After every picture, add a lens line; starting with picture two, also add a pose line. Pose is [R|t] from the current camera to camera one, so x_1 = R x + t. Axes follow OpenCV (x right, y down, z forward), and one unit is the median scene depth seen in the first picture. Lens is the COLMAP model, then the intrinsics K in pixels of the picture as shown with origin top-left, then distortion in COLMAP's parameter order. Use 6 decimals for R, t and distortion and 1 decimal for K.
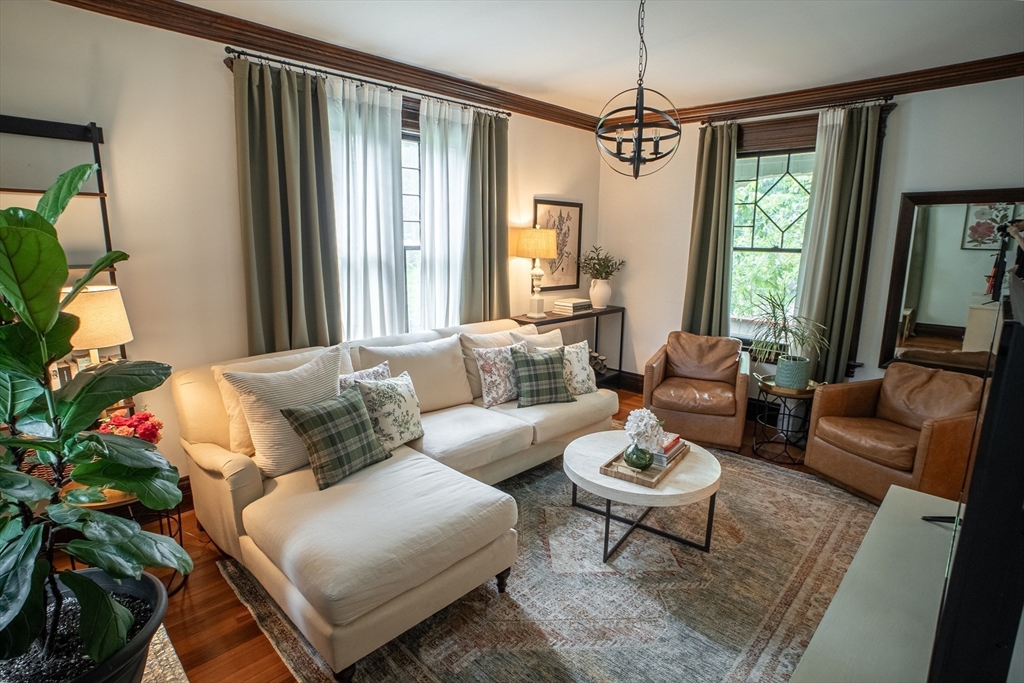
lens RADIAL K [[496.2, 0, 509.6], [0, 496.2, 344.5], [0, 0, 1]] dist [-0.072628, 0.025732]
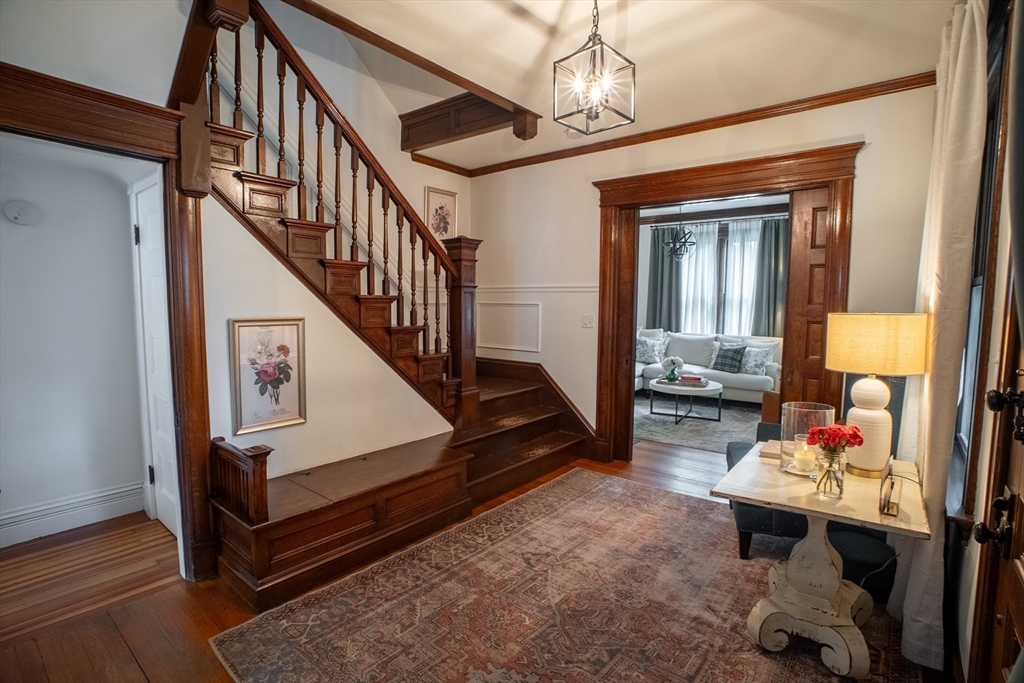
lens RADIAL K [[495.9, 0, 512.0], [0, 495.9, 341.5], [0, 0, 1]] dist [-0.065843, 0.026758]
pose [[0.110747, 0.085435, -0.990170, 1.622029], [-0.218851, 0.973939, 0.059557, 0.066904], [0.969453, 0.210104, 0.126558, -0.063332]]
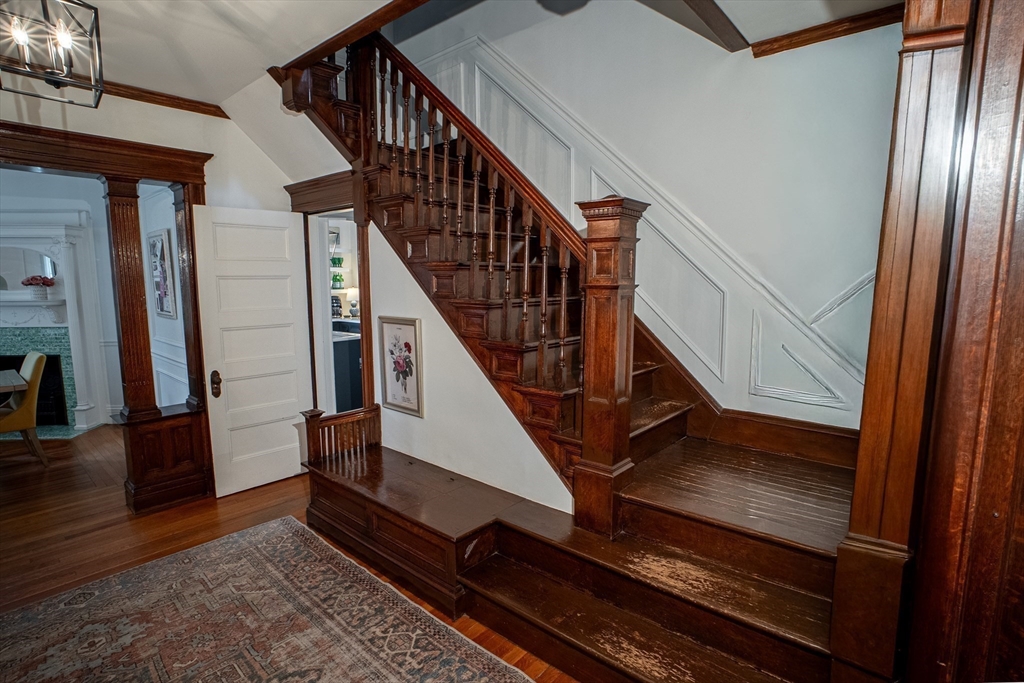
lens RADIAL K [[496.2, 0, 509.6], [0, 496.2, 344.5], [0, 0, 1]] dist [-0.072628, 0.025732]
pose [[-0.996544, 0.013156, -0.082013, 0.774003], [-0.014995, 0.942661, 0.333415, -0.082942], [0.081697, 0.333493, -0.939206, 0.483742]]
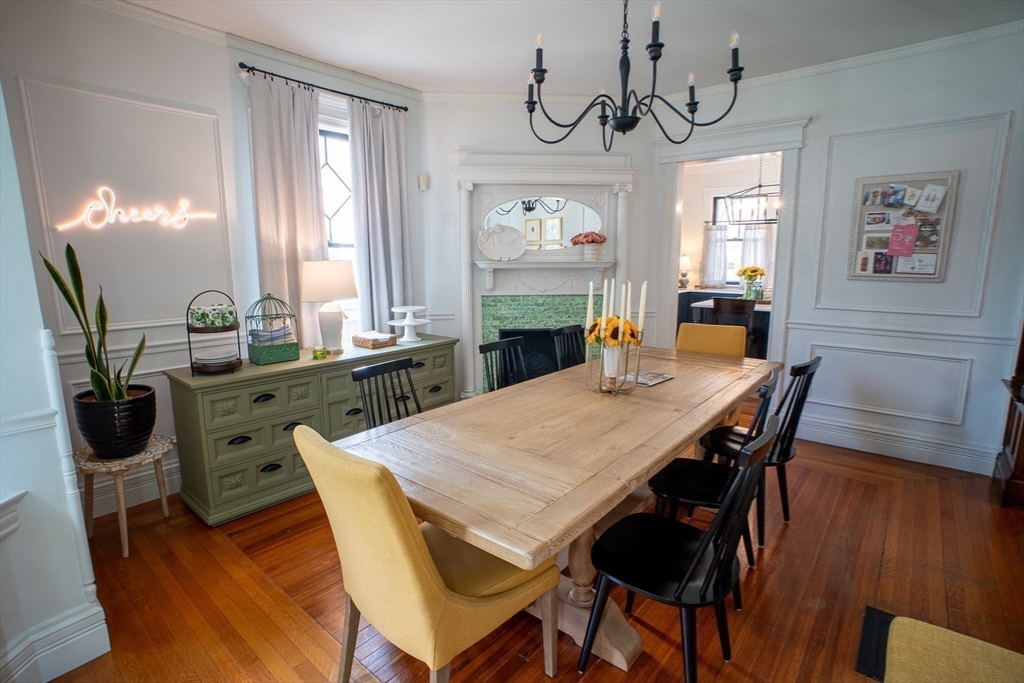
lens RADIAL K [[496.2, 0, 509.6], [0, 496.2, 344.5], [0, 0, 1]] dist [-0.072628, 0.025732]
pose [[-0.995827, 0.023987, -0.088056, 2.214223], [-0.010932, 0.926543, 0.376030, 0.006656], [0.090608, 0.375424, -0.922414, 0.214974]]
